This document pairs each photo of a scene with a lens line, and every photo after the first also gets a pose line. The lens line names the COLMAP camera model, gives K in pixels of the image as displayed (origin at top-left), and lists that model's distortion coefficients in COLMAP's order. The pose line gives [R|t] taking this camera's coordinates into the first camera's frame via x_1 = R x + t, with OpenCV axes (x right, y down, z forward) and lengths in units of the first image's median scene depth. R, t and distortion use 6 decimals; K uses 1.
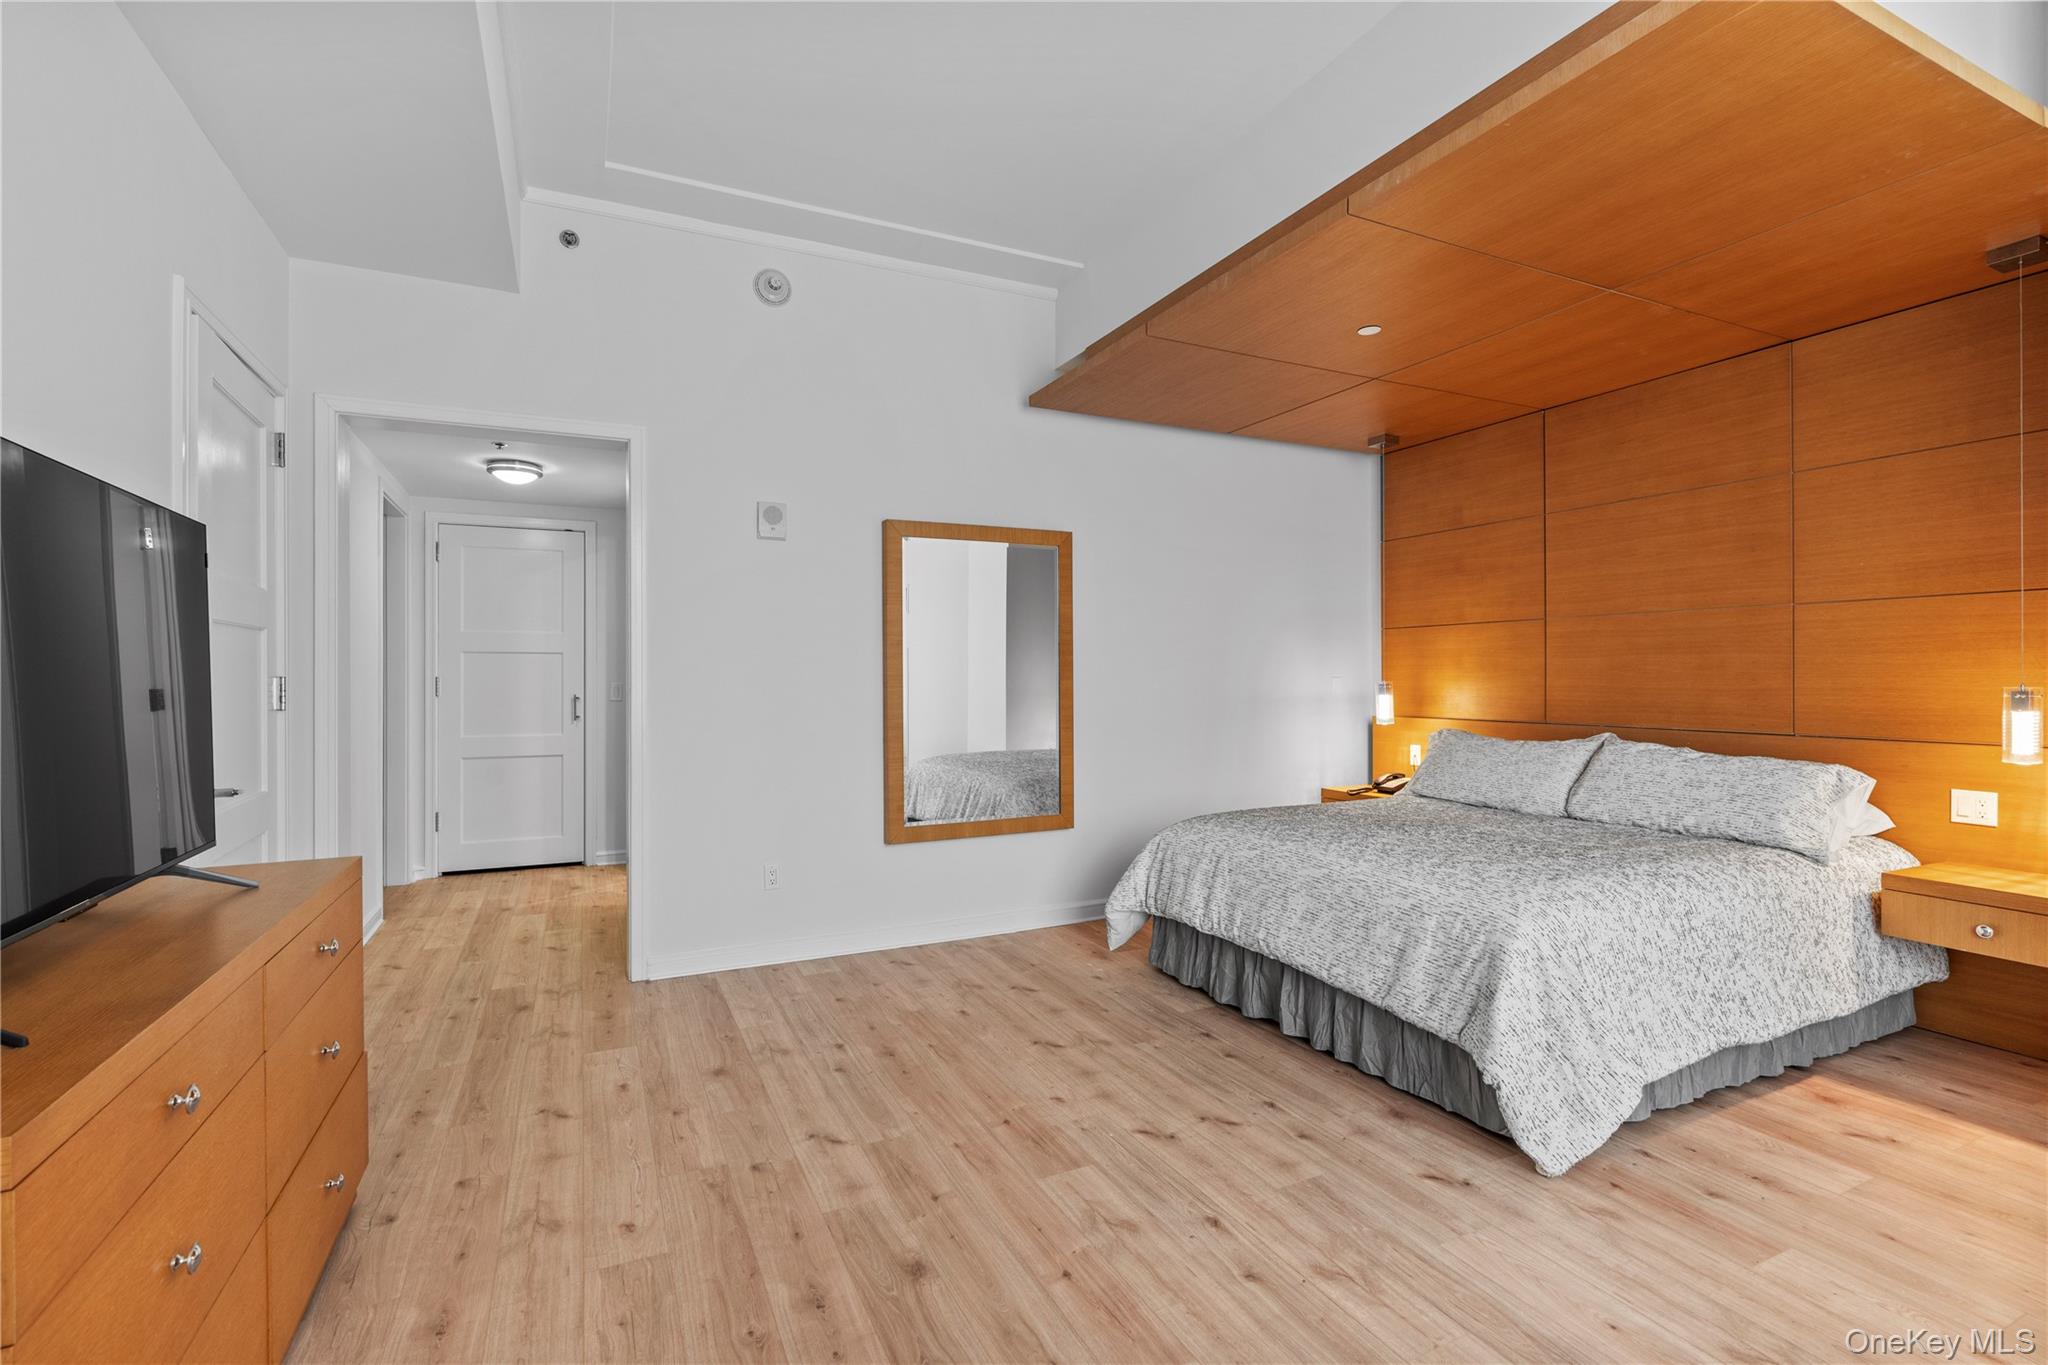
lens RADIAL K [[925.9, 0, 1025.0], [0, 925.9, 672.5], [0, 0, 1]] dist [0.000477, 0.000562]
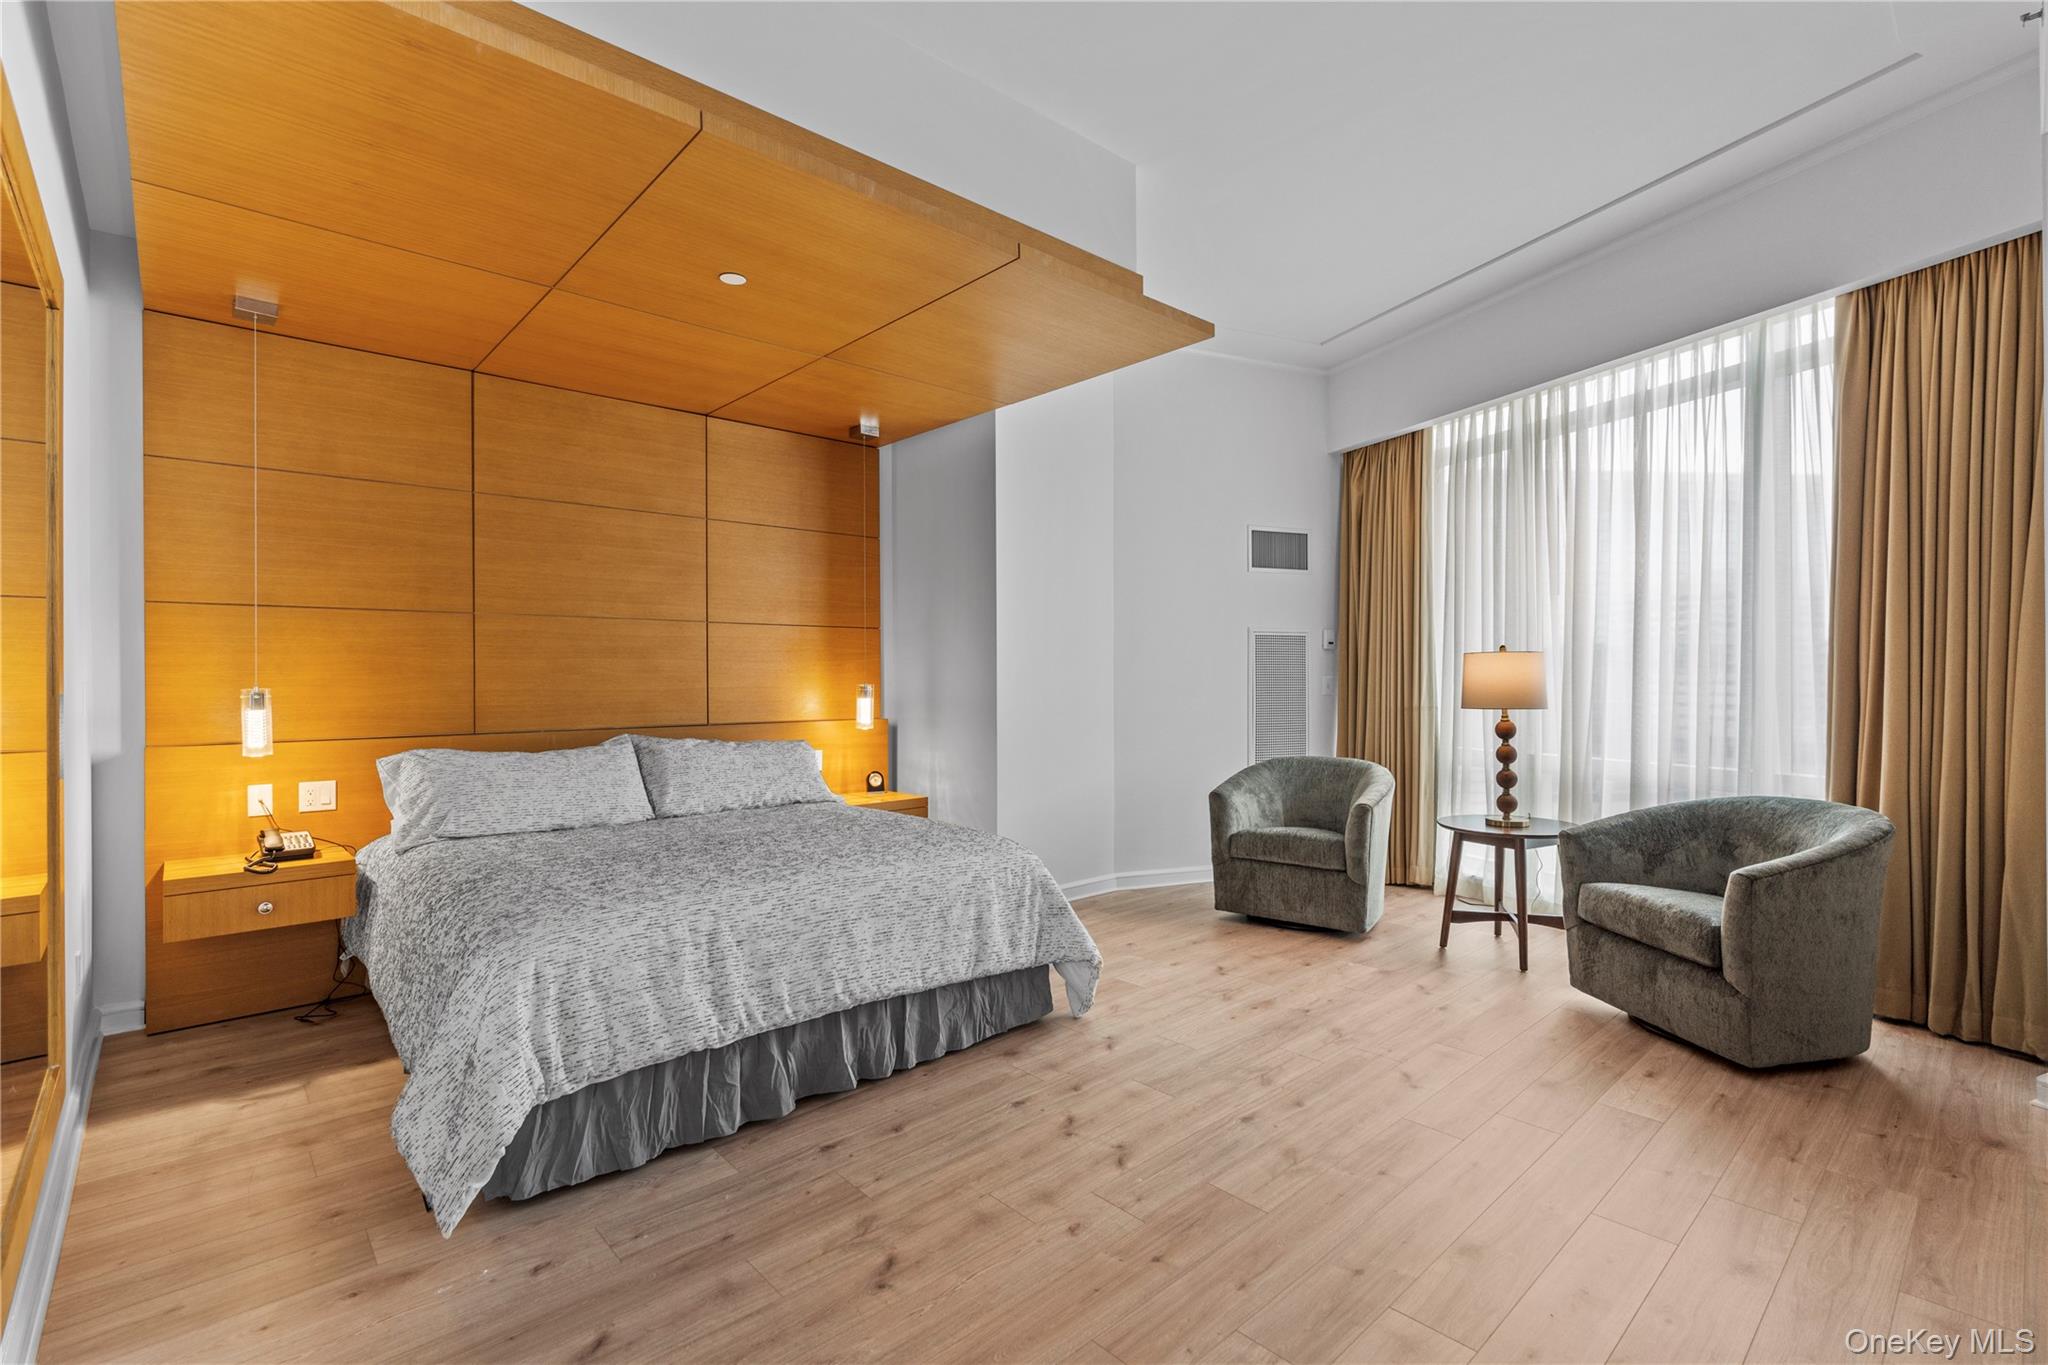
lens RADIAL K [[931.0, 0, 1017.2], [0, 931.0, 679.5], [0, 0, 1]] dist [-0.002323, -0.000033]
pose [[-0.284491, 0.003526, 0.958672, -0.606885], [0.001141, 0.999994, -0.003339, 0.011320], [-0.958678, 0.000144, -0.284493, 1.119207]]
